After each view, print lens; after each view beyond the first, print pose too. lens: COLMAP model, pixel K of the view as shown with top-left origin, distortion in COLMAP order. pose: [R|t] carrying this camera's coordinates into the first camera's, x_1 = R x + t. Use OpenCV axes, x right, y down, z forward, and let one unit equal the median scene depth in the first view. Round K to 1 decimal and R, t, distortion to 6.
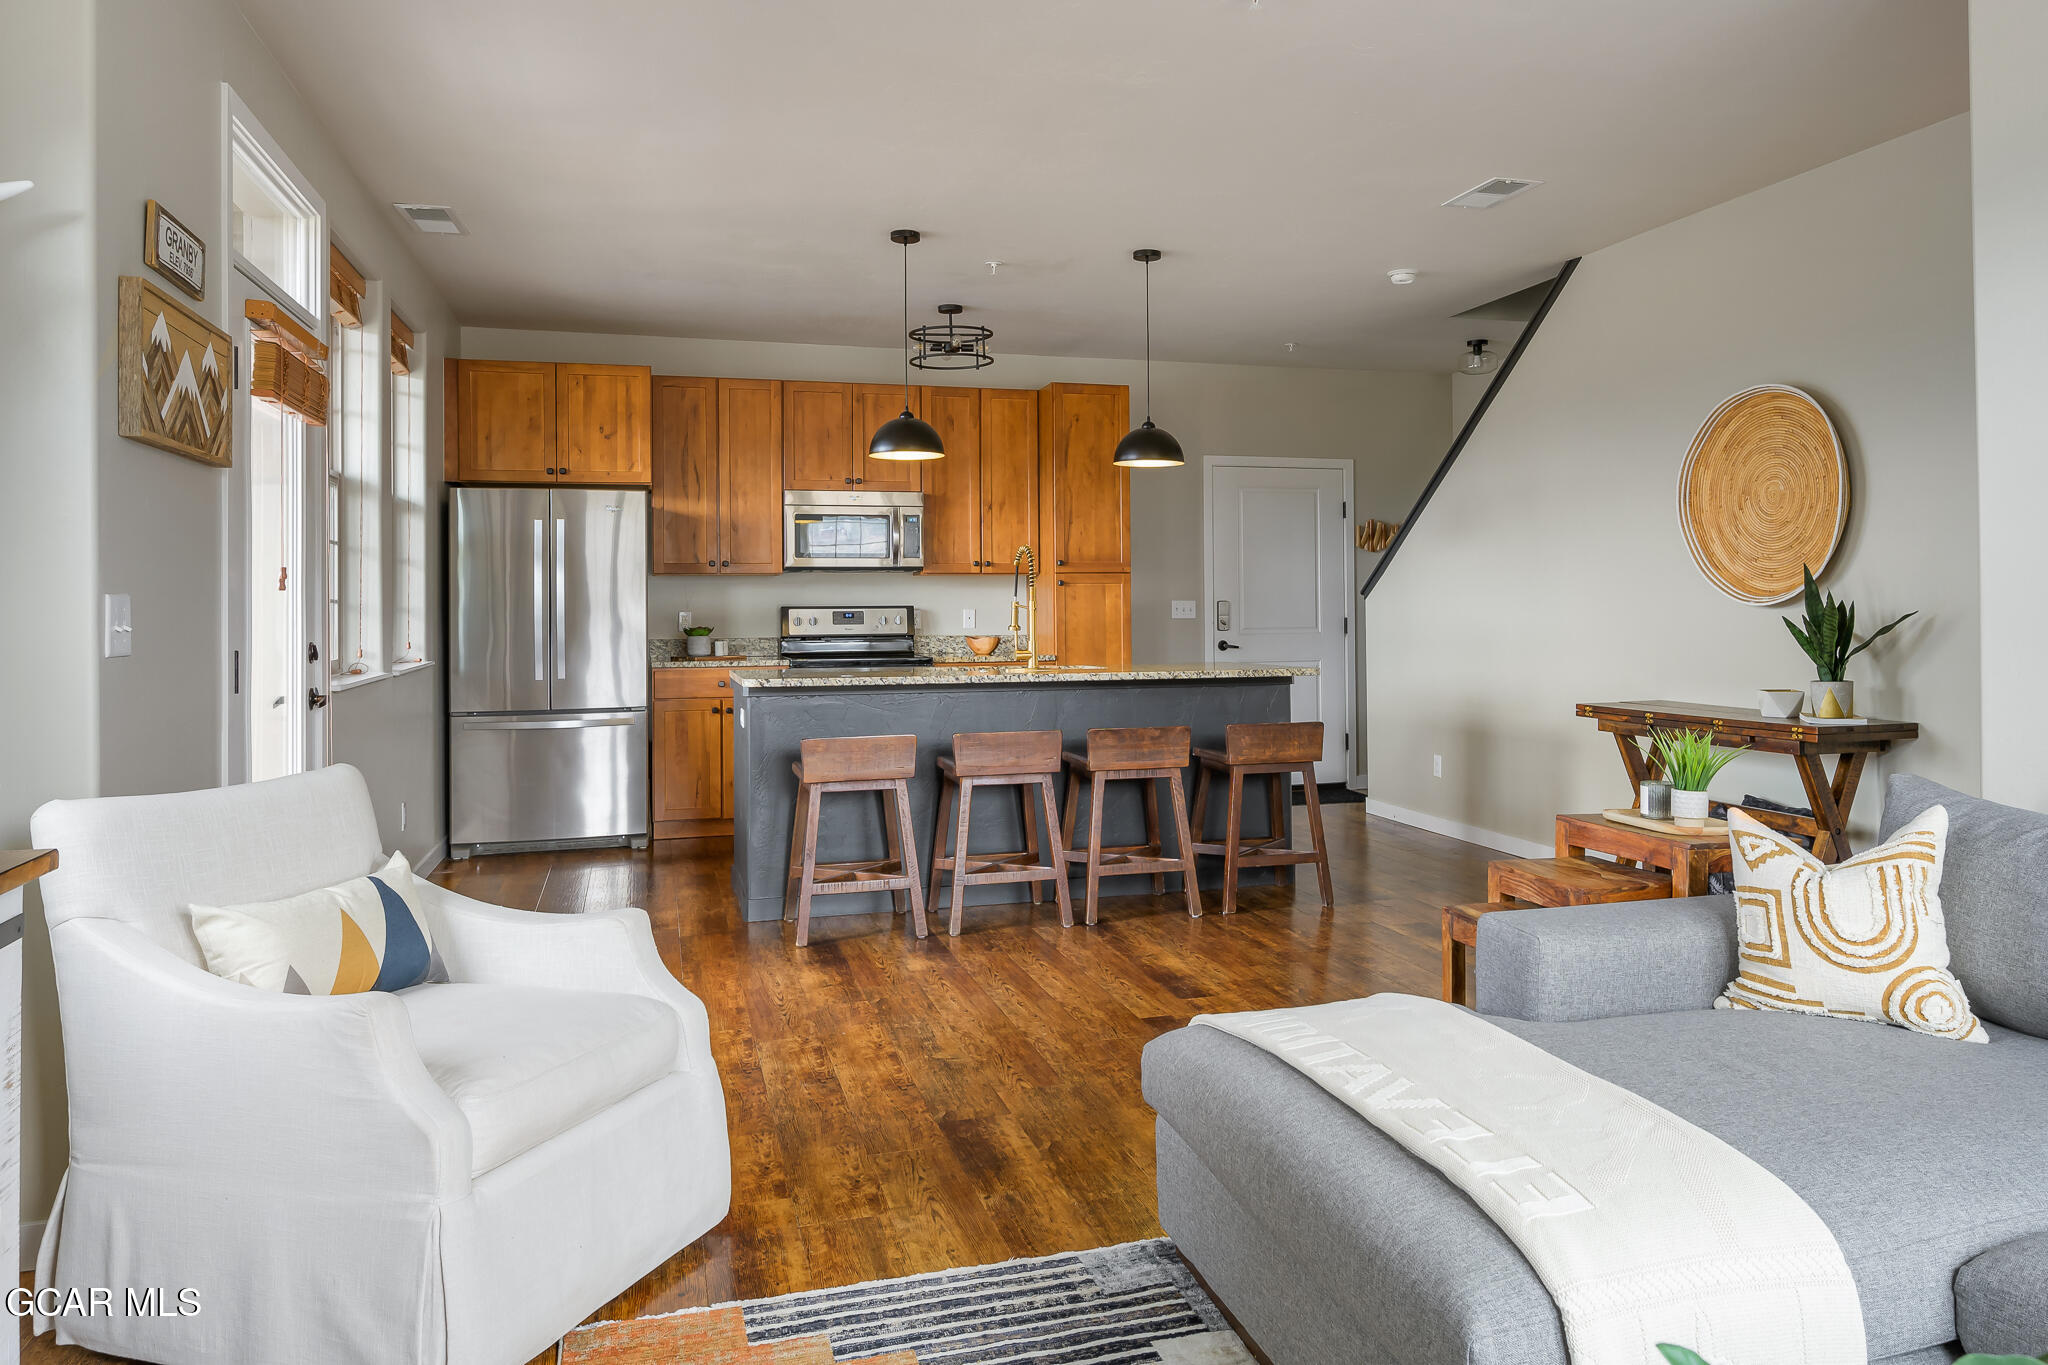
lens RADIAL K [[1286.6, 0, 1082.3], [0, 1286.6, 596.0], [0, 0, 1]] dist [0.002279, -0.004385]
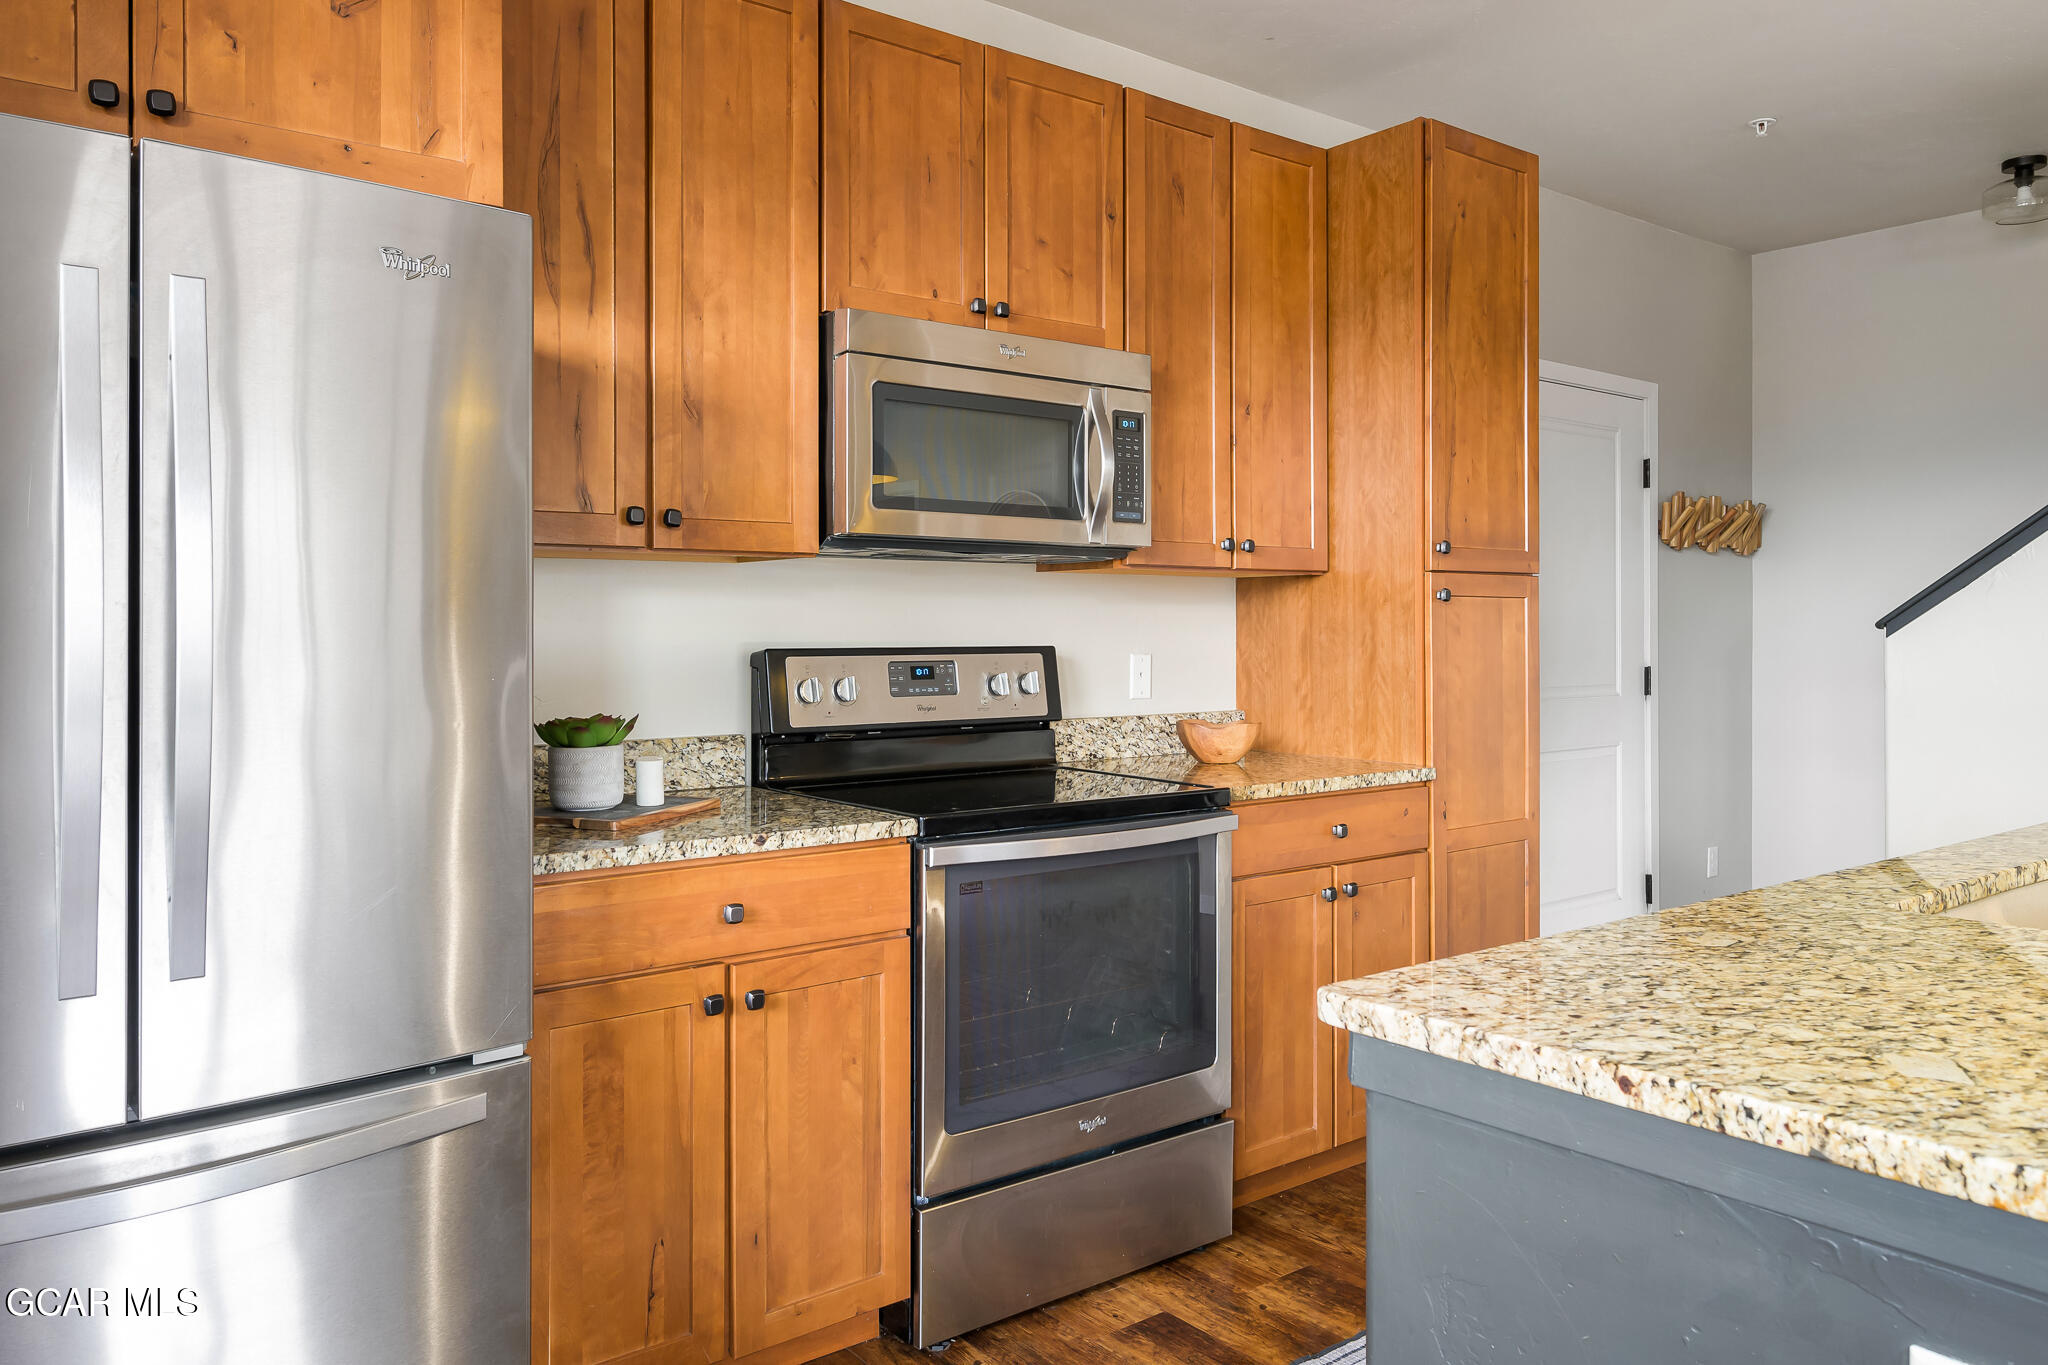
lens RADIAL K [[1364.6, 0, 995.0], [0, 1364.6, 626.7], [0, 0, 1]] dist [-0.008168, 0.001462]
pose [[0.945854, 0.007315, 0.324509, -0.325282], [-0.008592, 0.999960, 0.002501, 0.000351], [-0.324478, -0.005154, 0.945879, 0.680118]]
